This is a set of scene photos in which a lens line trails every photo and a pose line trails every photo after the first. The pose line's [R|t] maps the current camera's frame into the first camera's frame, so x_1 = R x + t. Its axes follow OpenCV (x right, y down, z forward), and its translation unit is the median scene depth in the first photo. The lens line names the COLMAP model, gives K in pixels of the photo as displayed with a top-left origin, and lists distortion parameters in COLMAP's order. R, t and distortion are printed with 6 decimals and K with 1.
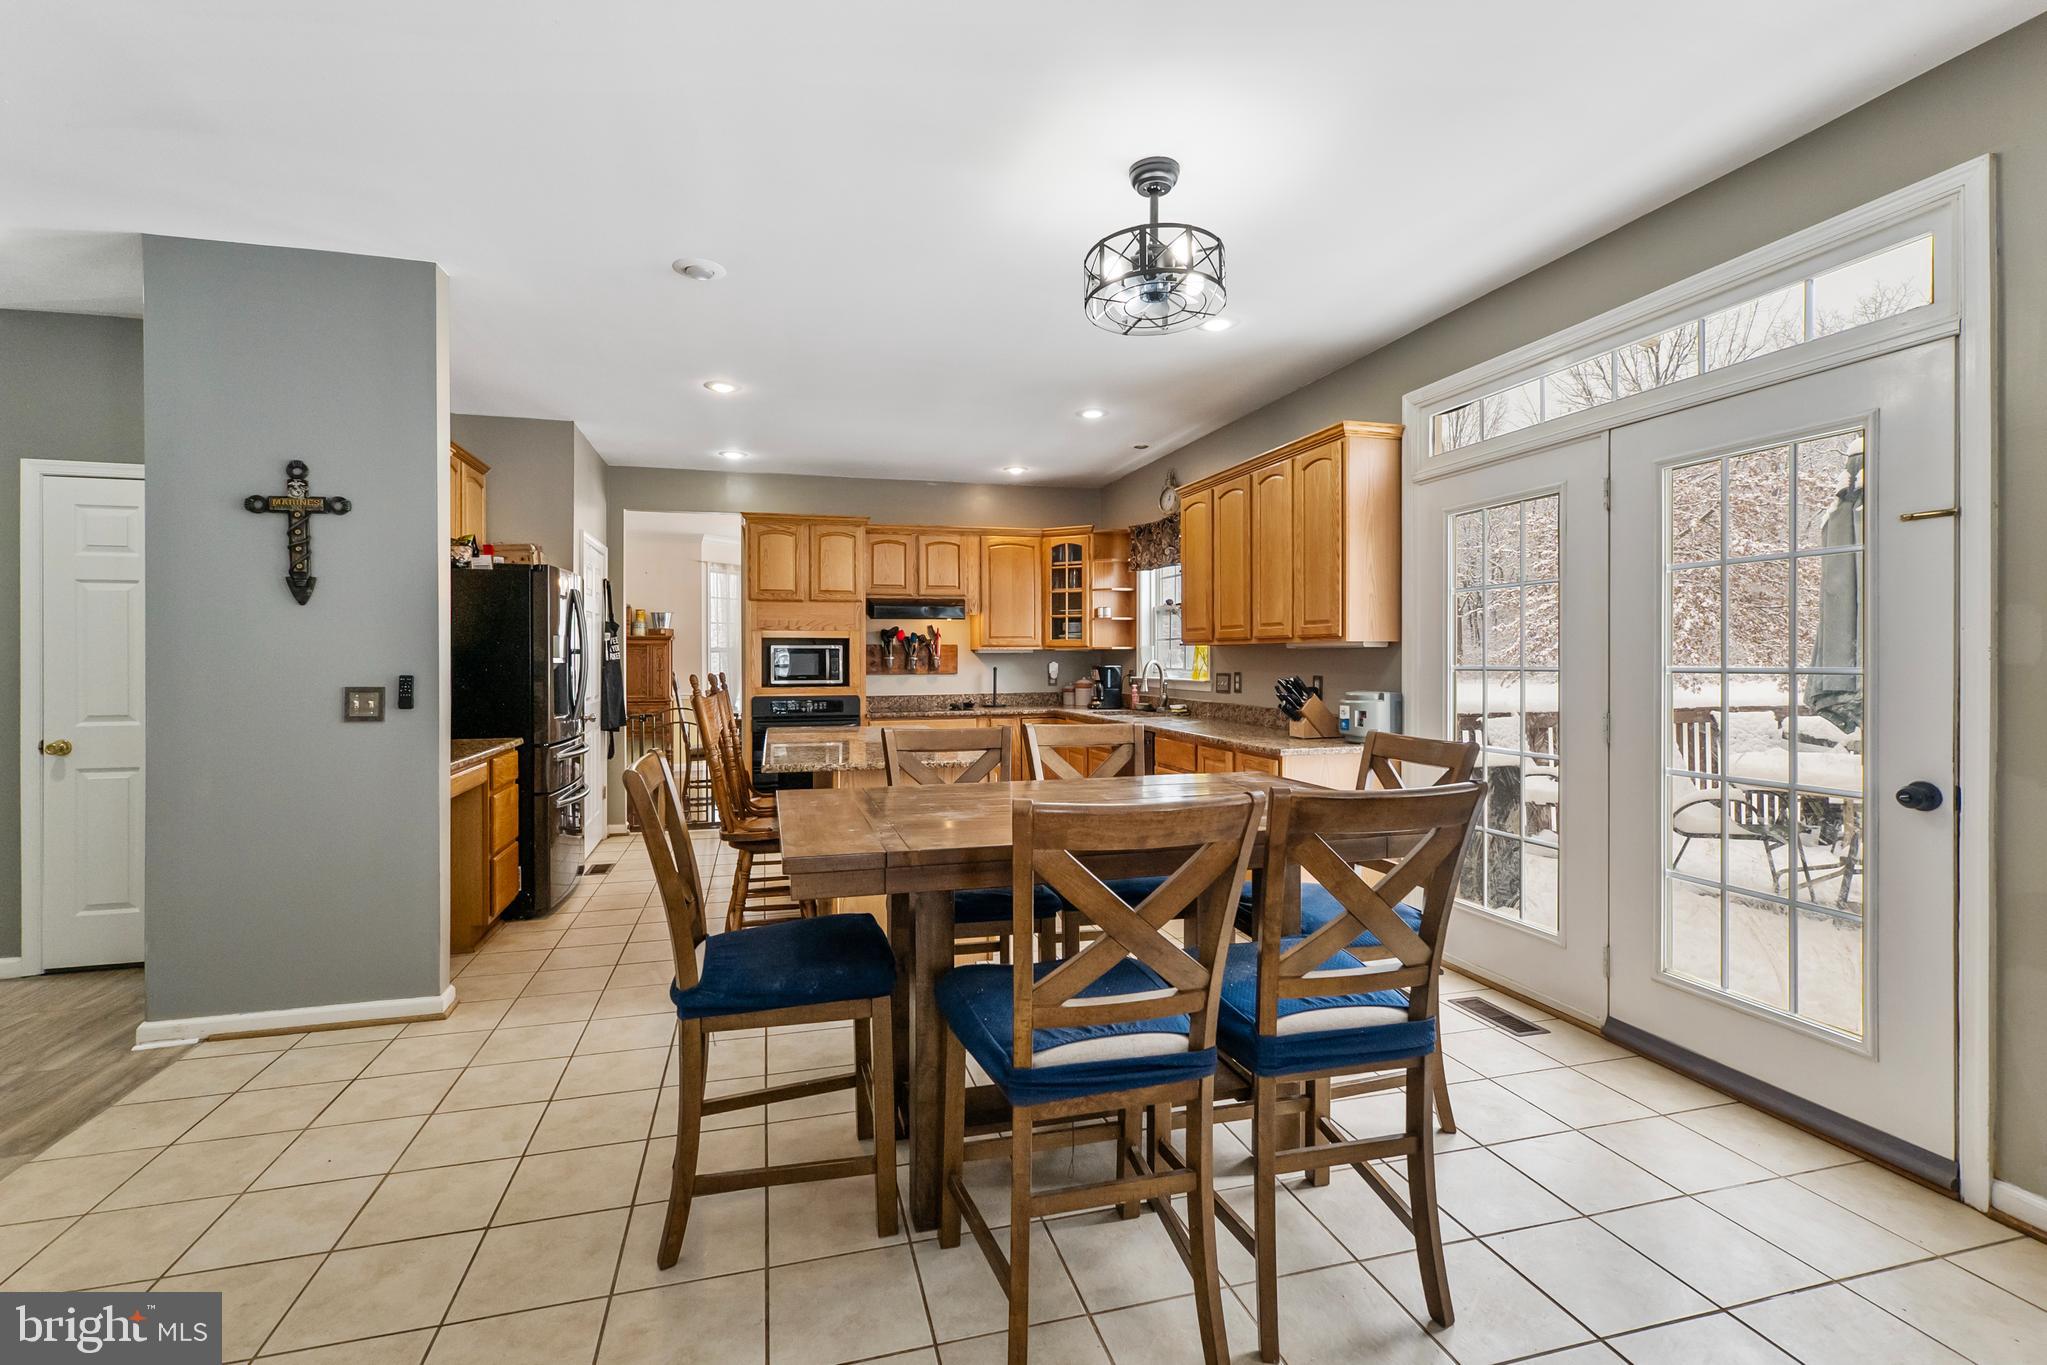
lens RADIAL K [[897.5, 0, 1005.2], [0, 897.5, 662.3], [0, 0, 1]] dist [-0.000453, 0.000120]
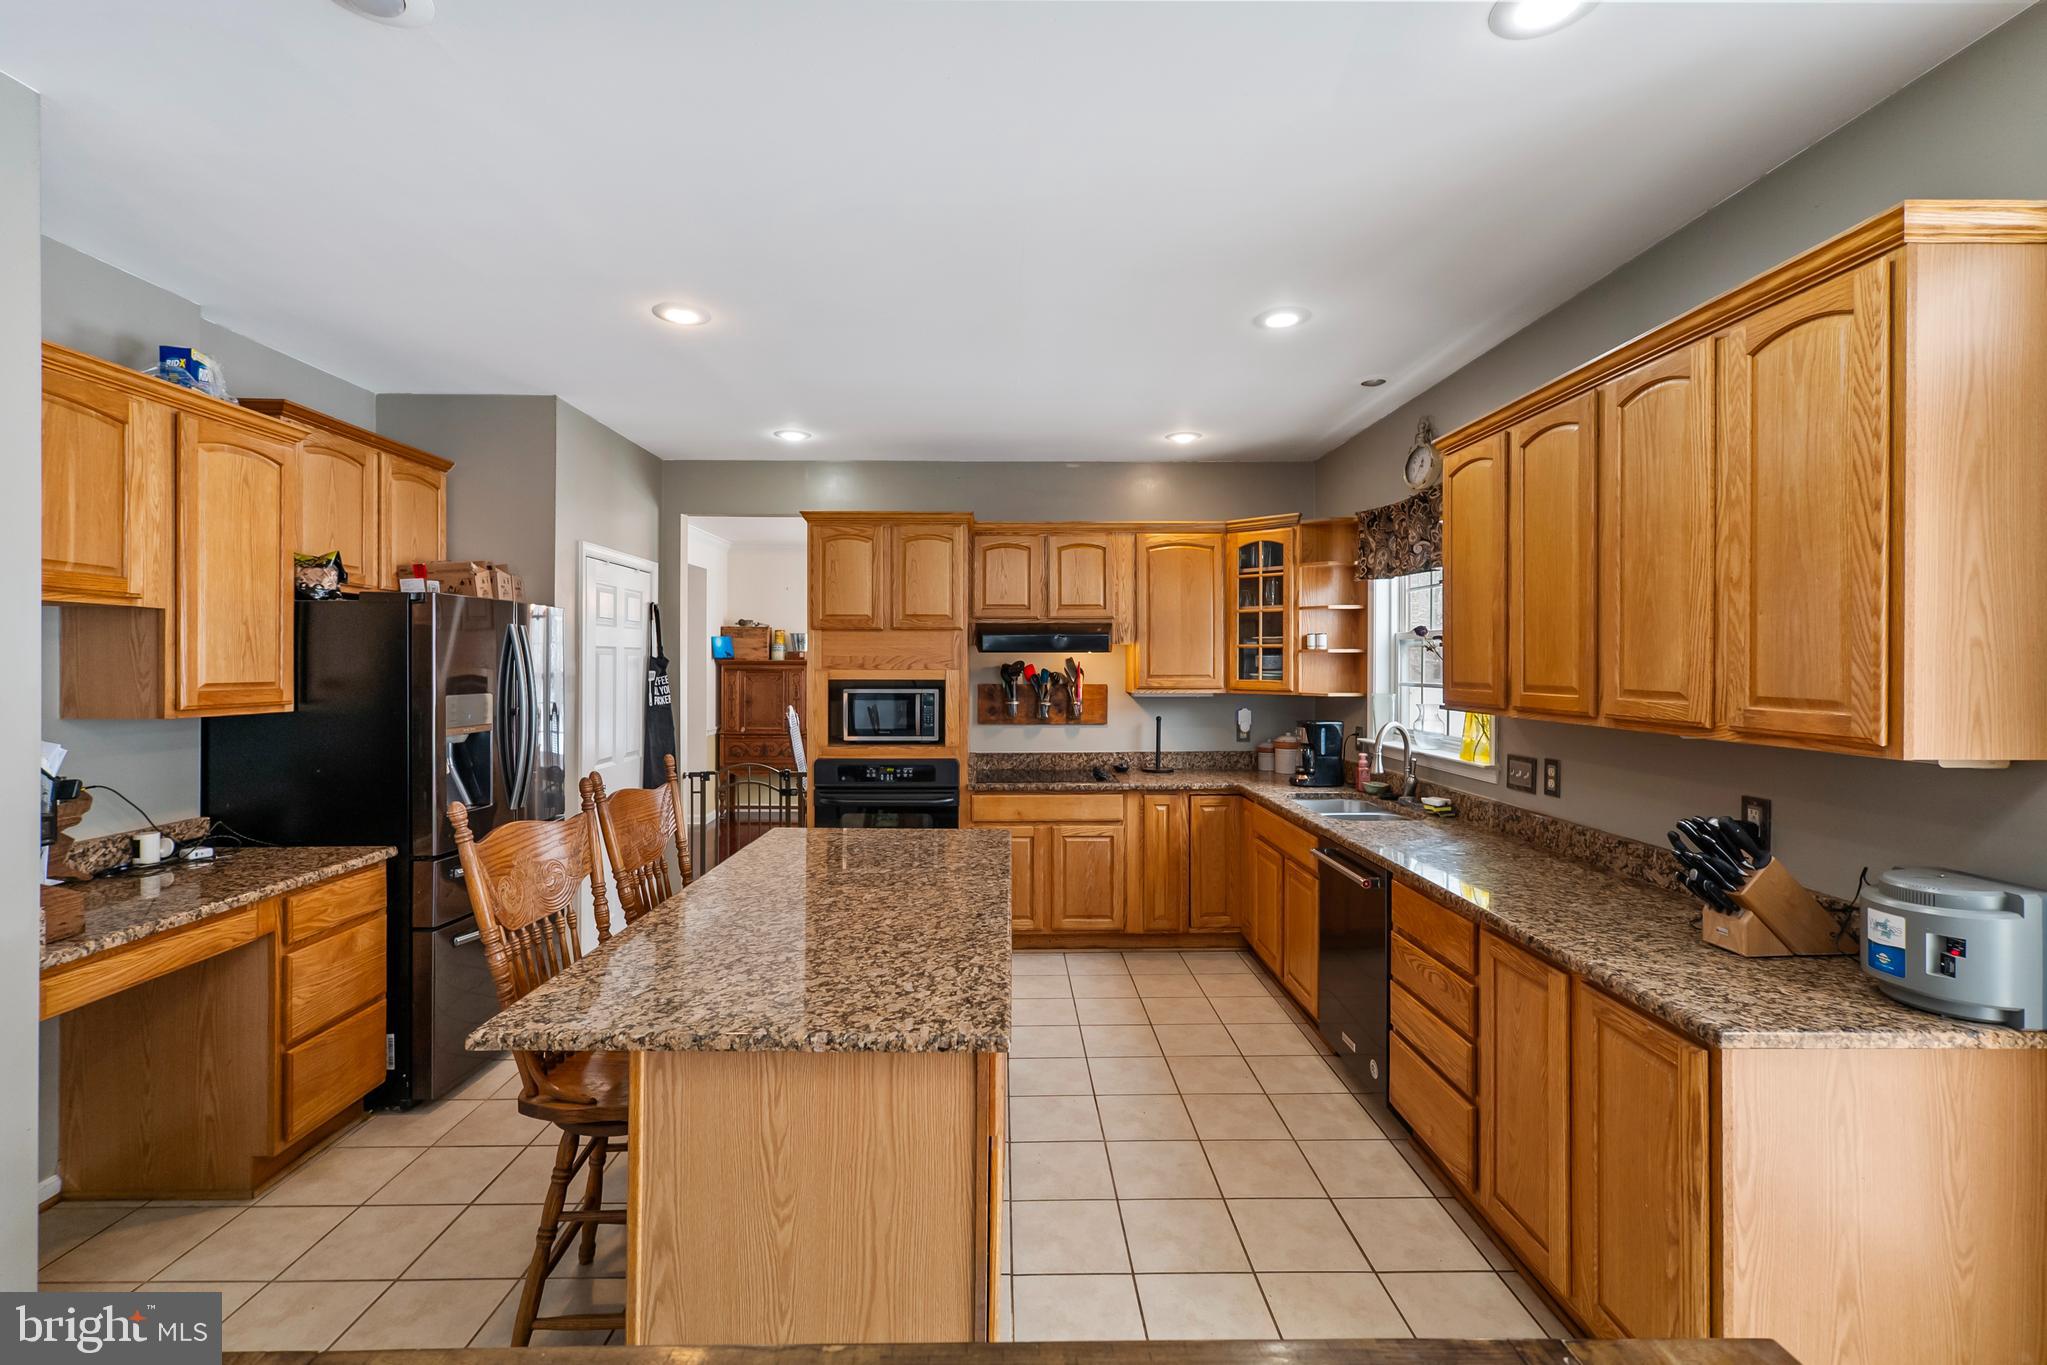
lens RADIAL K [[887.8, 0, 1013.7], [0, 887.8, 664.7], [0, 0, 1]] dist [-0.004595, 0.005802]
pose [[0.969120, 0.004689, -0.246545, 0.055759], [-0.005226, 0.999985, -0.001523, -0.037112], [0.246534, 0.002764, 0.969130, 0.306584]]
